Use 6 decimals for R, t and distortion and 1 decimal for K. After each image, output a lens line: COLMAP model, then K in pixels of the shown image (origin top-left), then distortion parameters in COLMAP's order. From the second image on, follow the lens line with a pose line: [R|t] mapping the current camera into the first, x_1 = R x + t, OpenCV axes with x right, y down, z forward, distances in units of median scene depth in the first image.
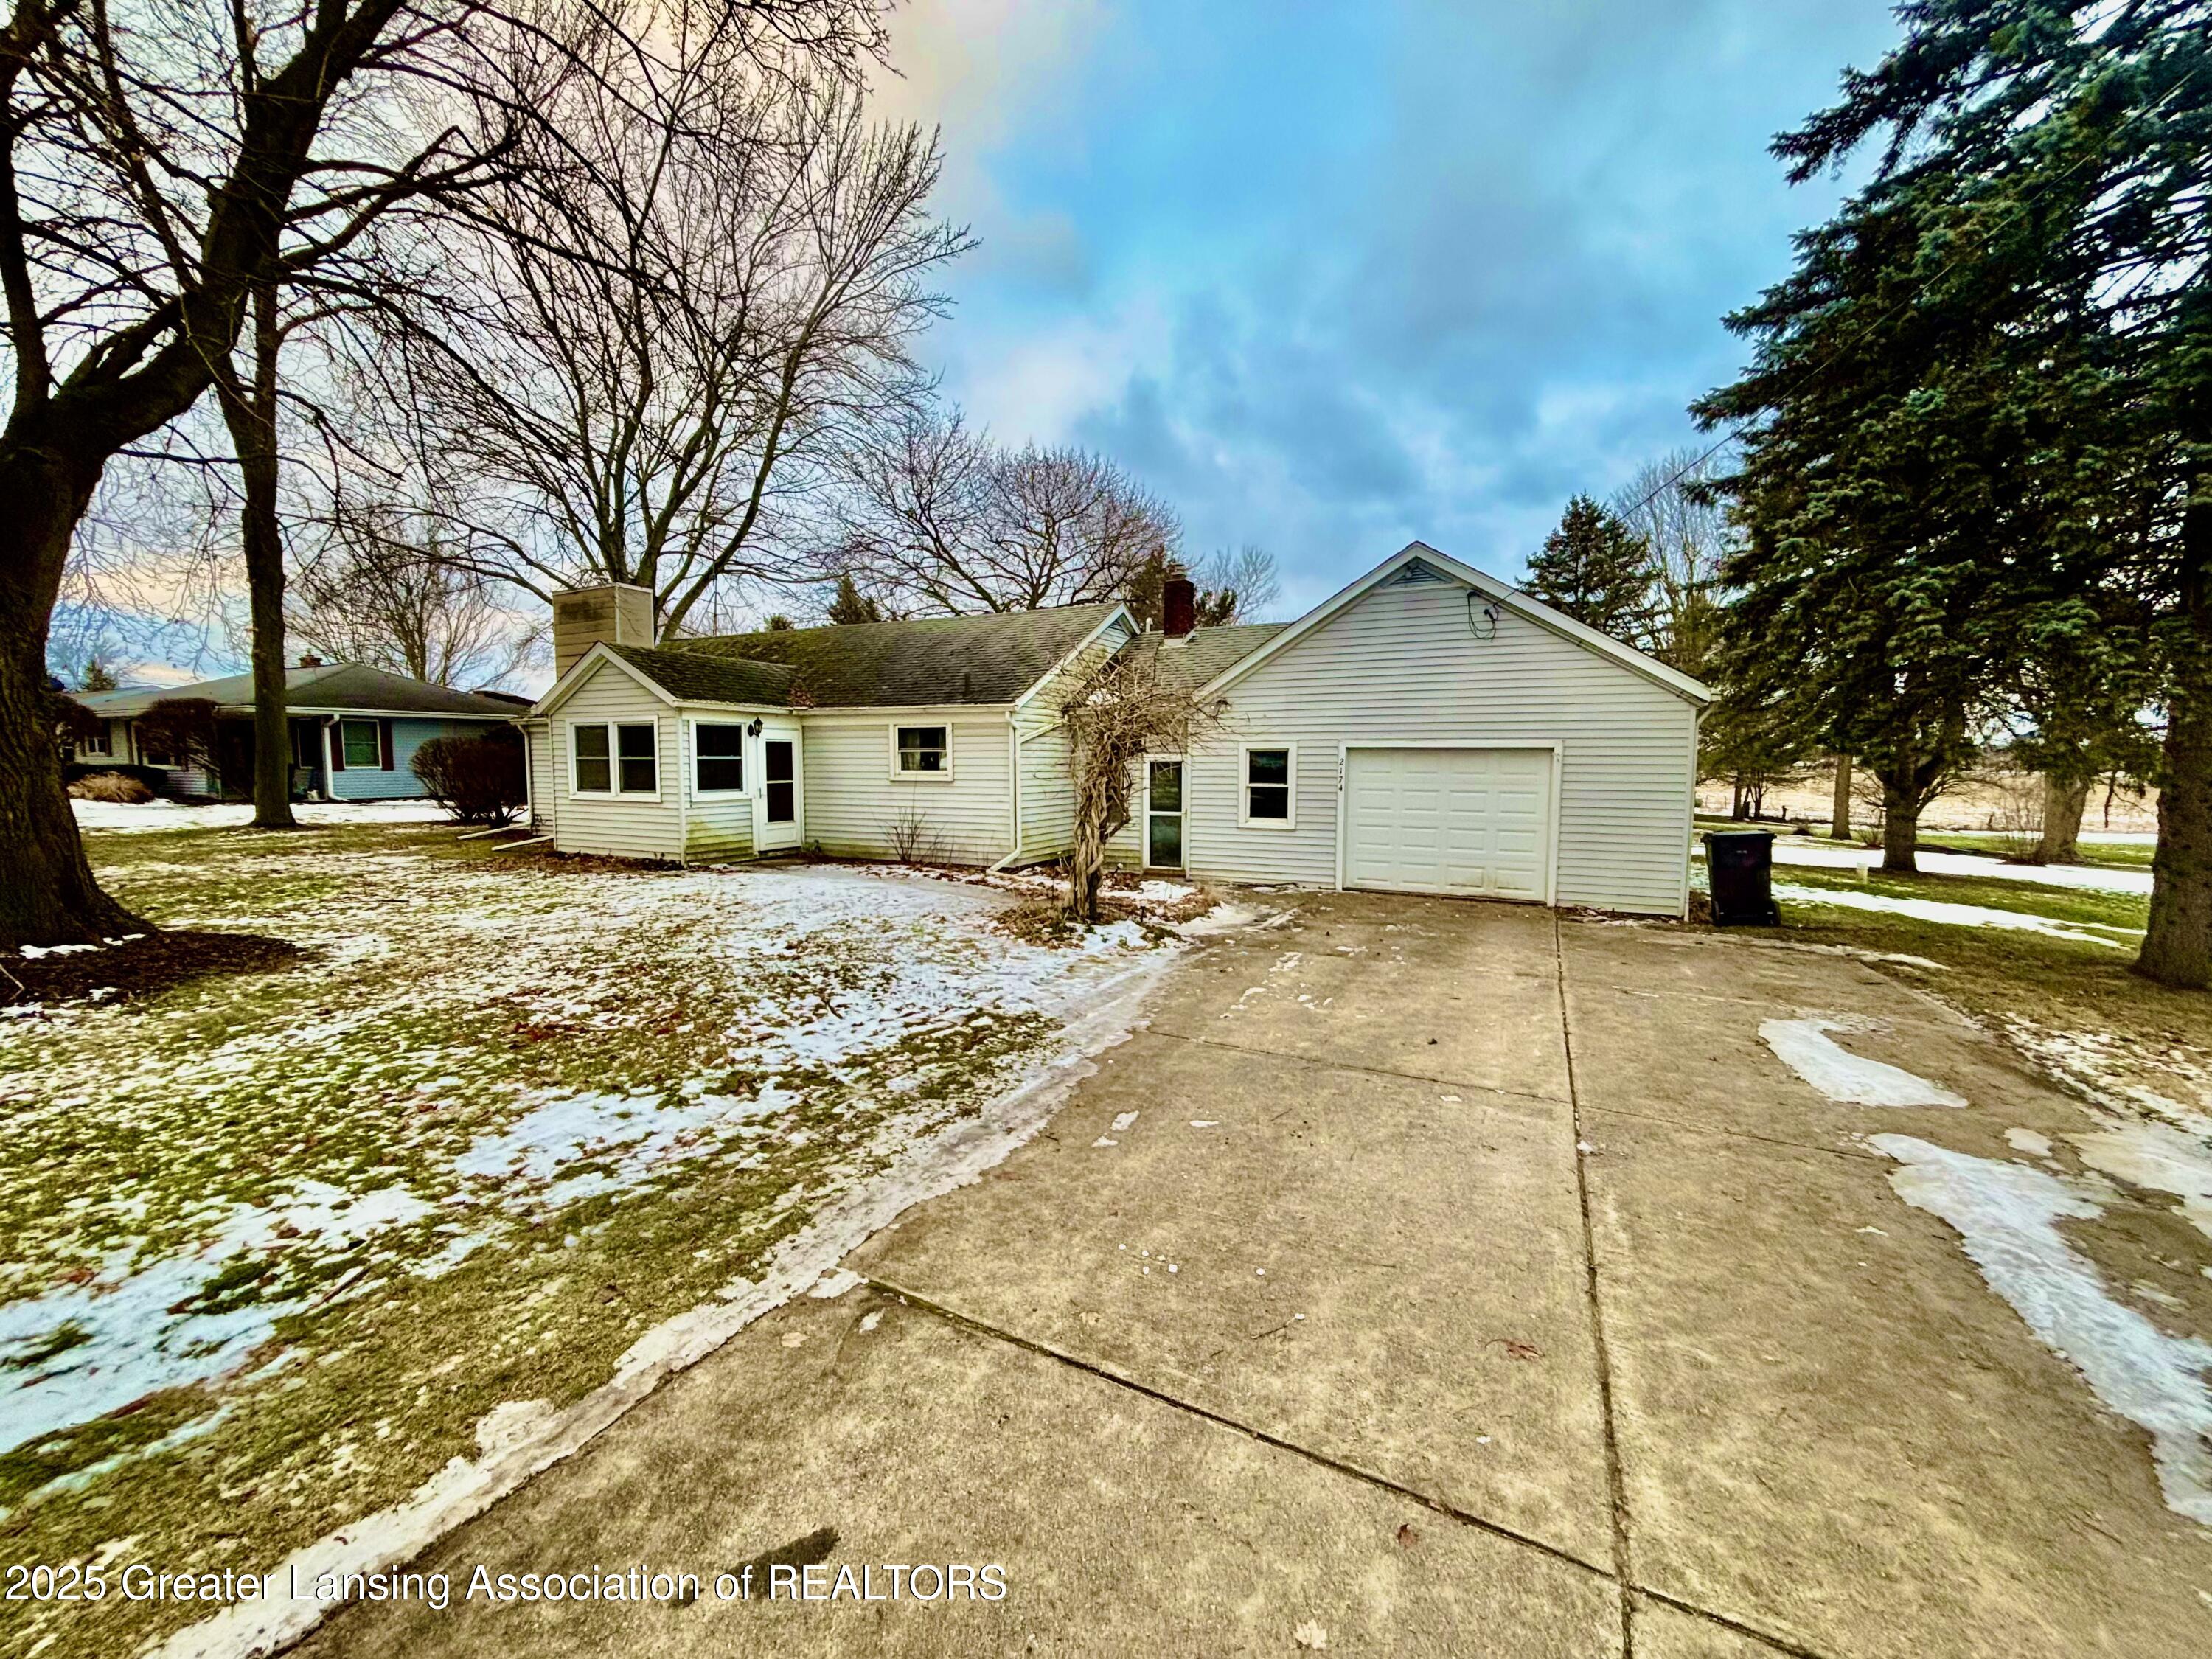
lens RADIAL K [[898.9, 0, 1104.9], [0, 898.9, 826.1], [0, 0, 1]] dist [0.001070, -0.000092]
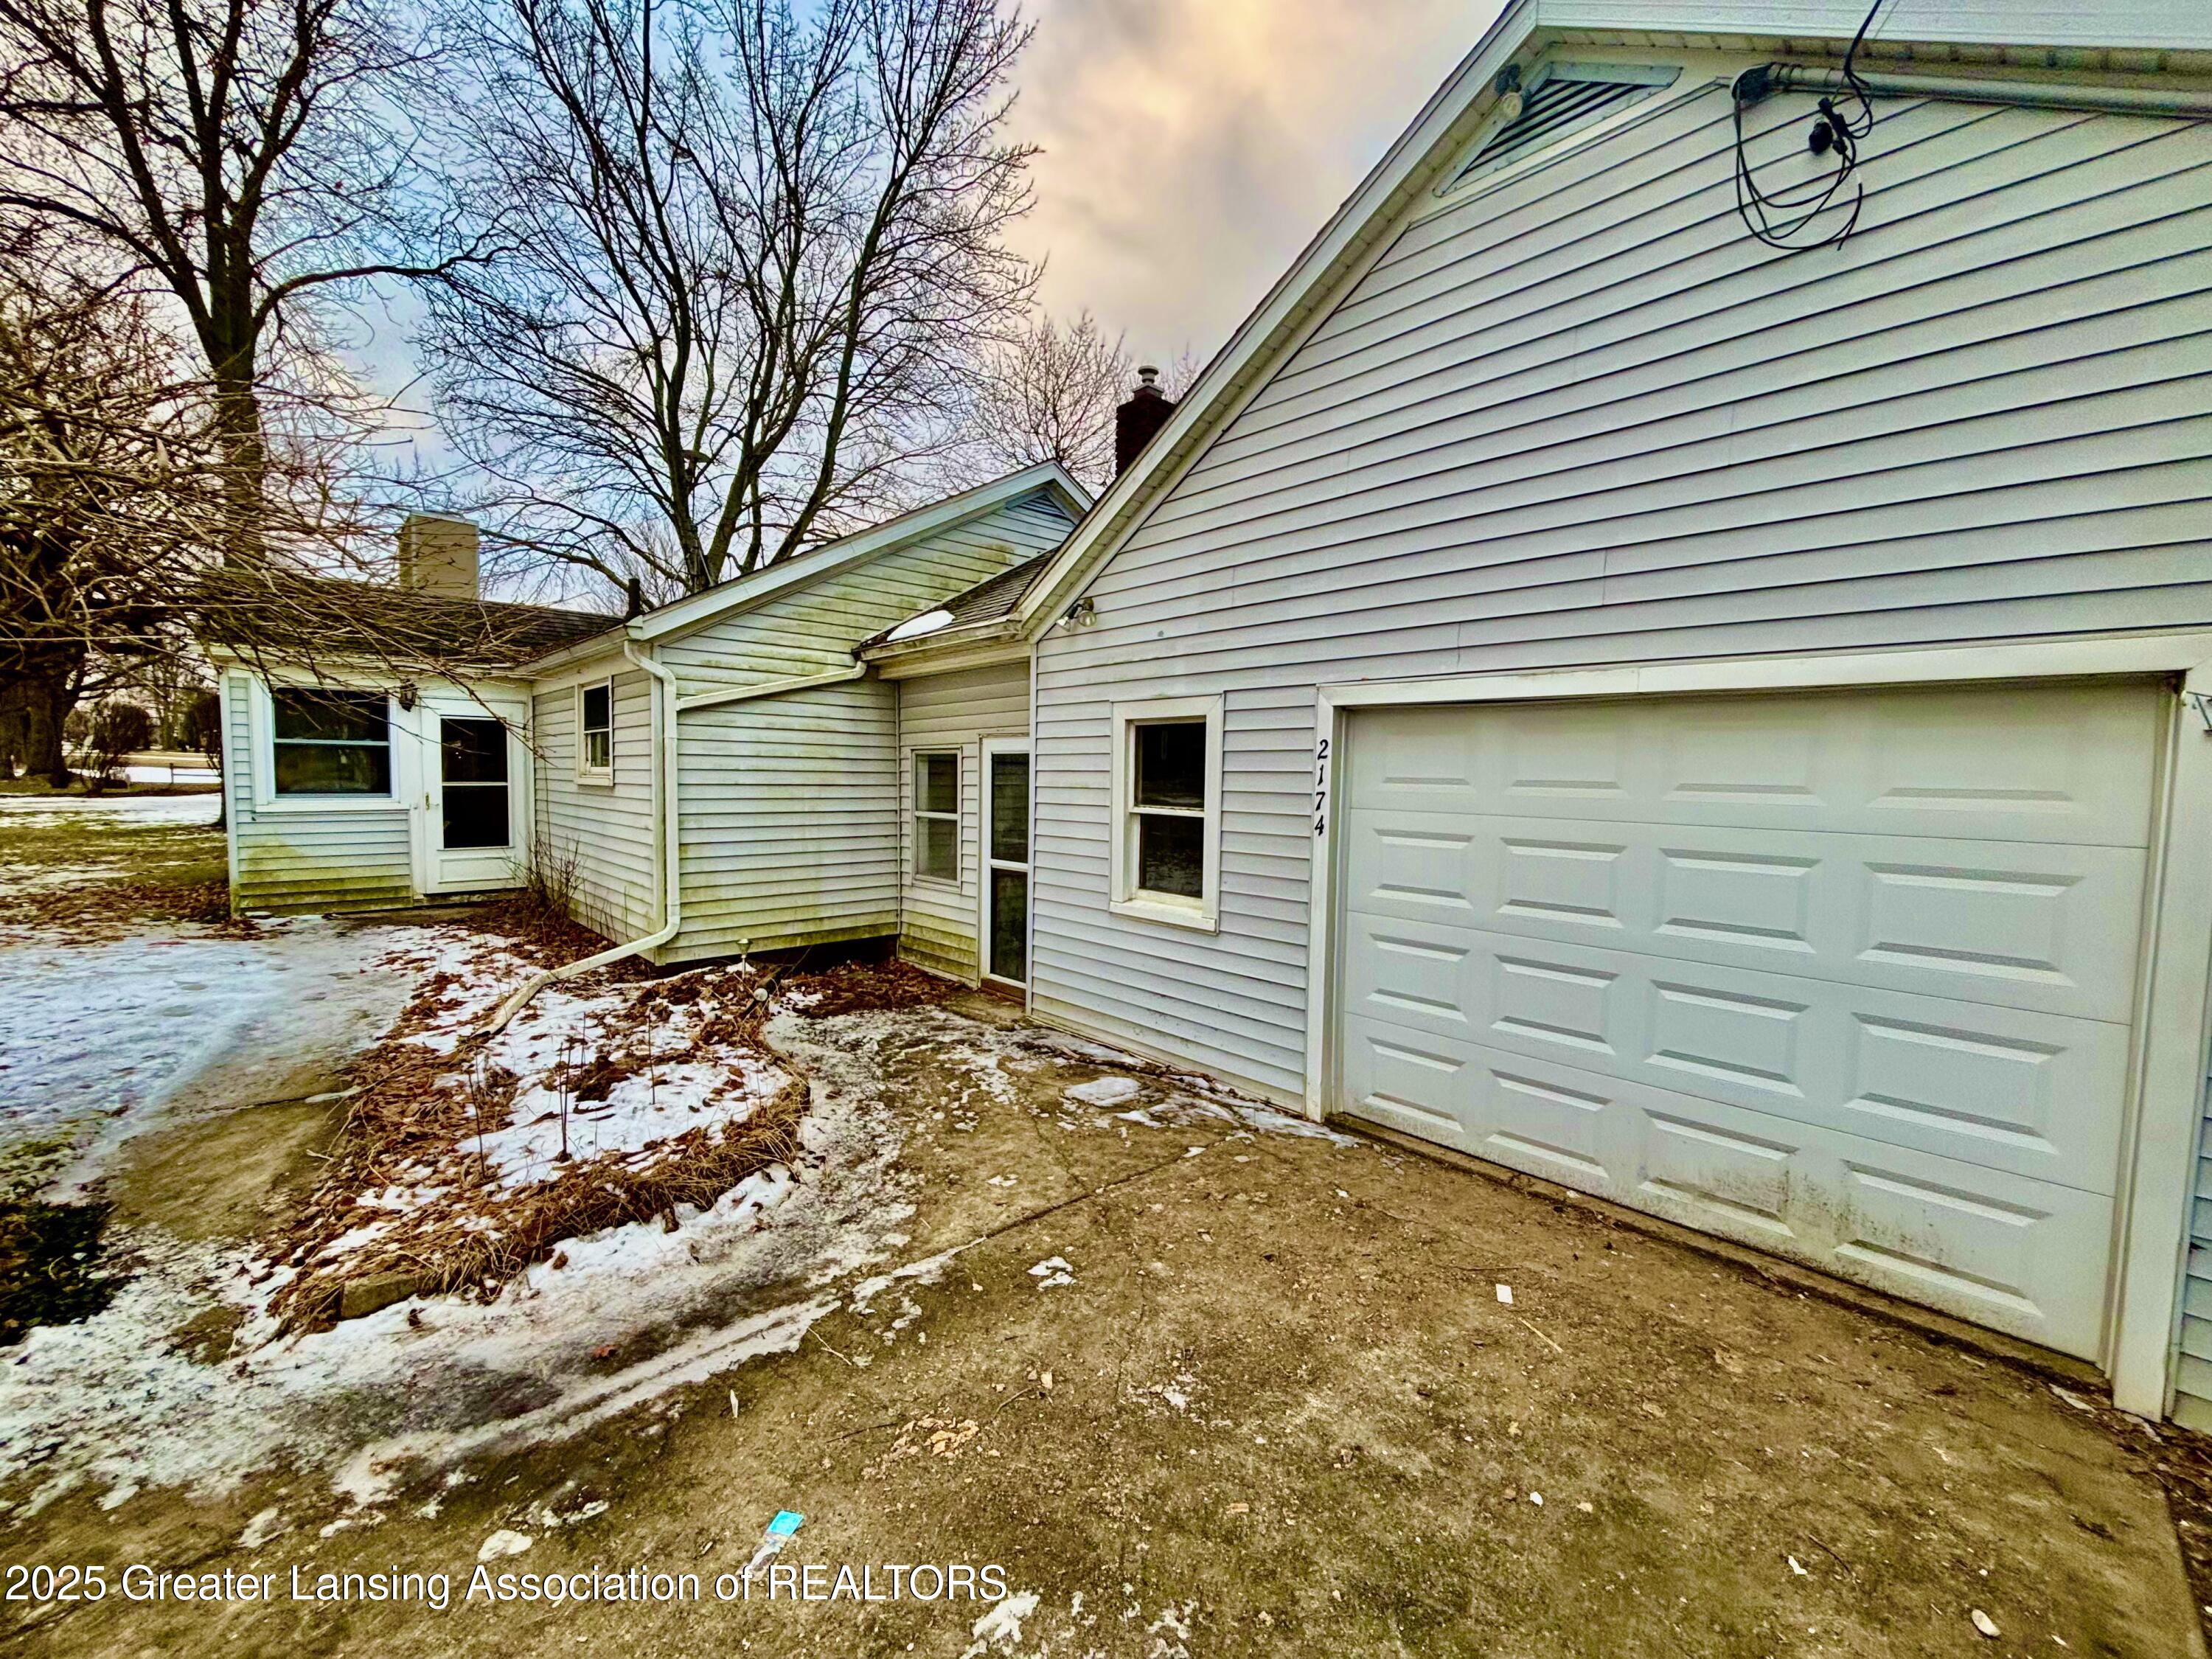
lens RADIAL K [[898.9, 0, 1104.9], [0, 898.9, 826.1], [0, 0, 1]] dist [0.001070, -0.000092]
pose [[0.930348, 0.034248, -0.365075, 0.289497], [-0.041127, 0.999092, -0.011083, -0.032191], [0.364364, 0.025325, 0.930912, 0.600811]]
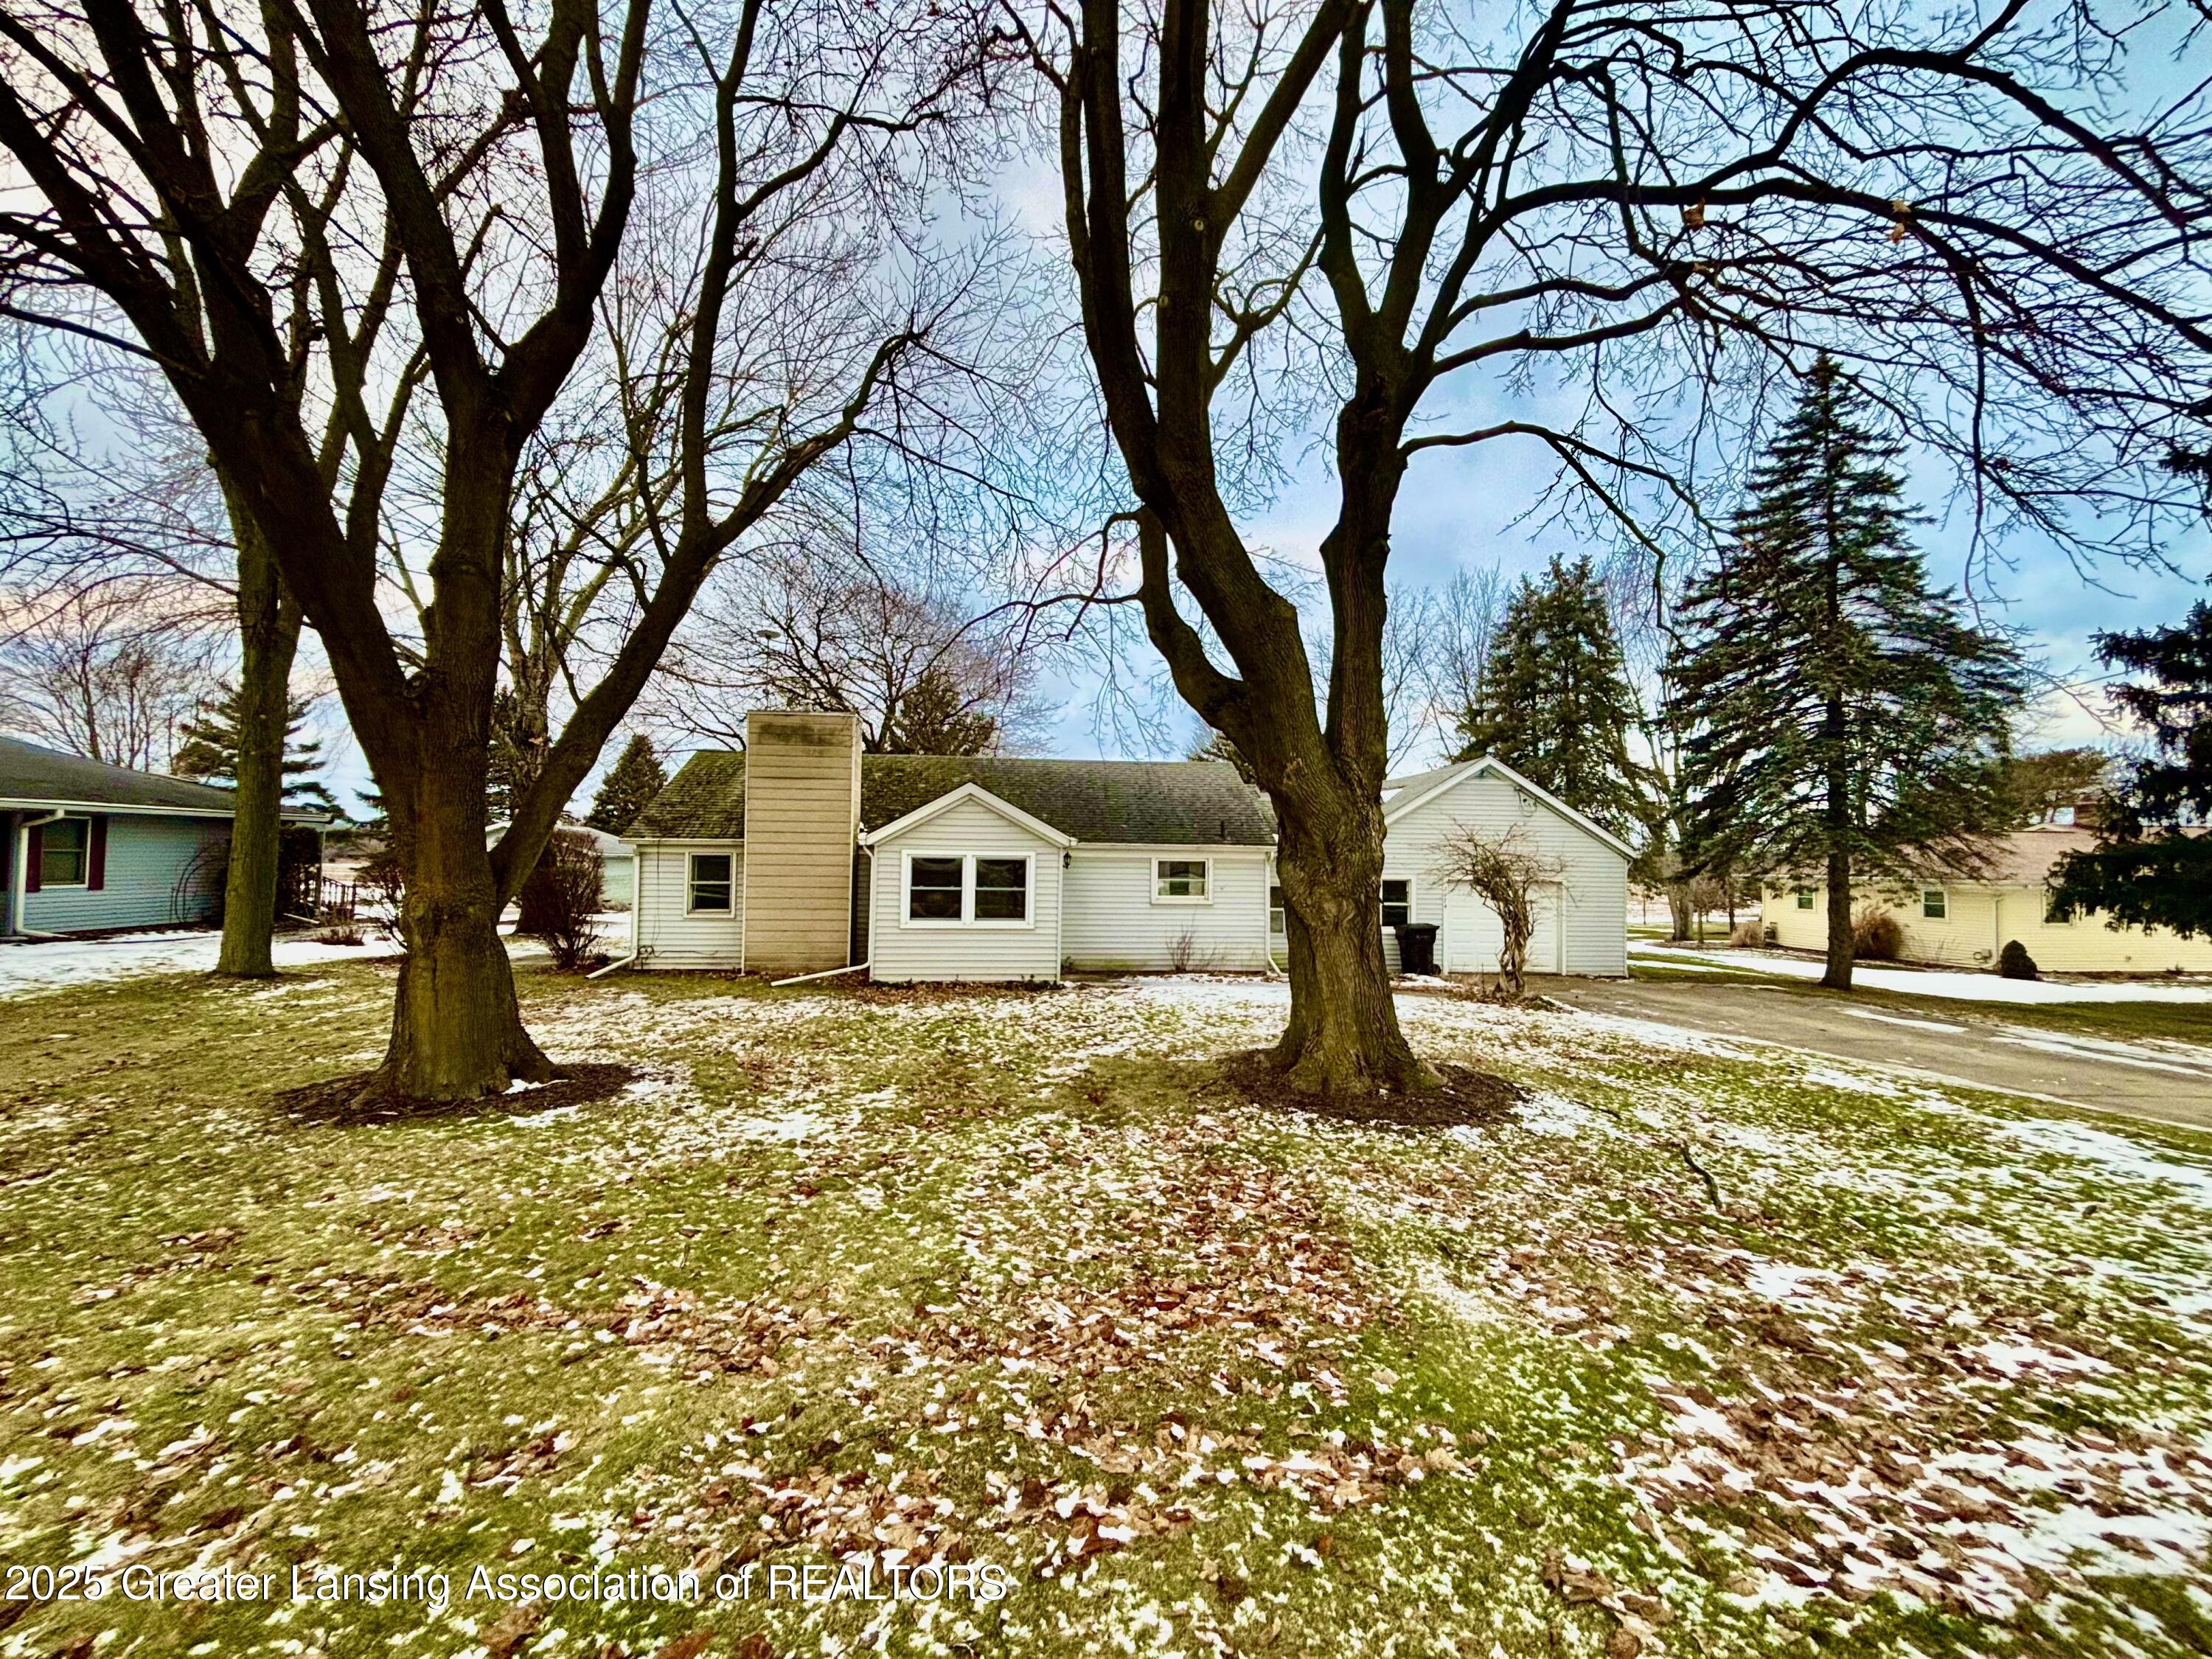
lens RADIAL K [[898.9, 0, 1104.9], [0, 898.9, 826.1], [0, 0, 1]] dist [0.001070, -0.000092]
pose [[0.849883, 0.028914, 0.526178, -0.946818], [0.027770, 0.994649, -0.099511, -0.037259], [-0.526240, 0.099185, 0.844532, 0.006322]]
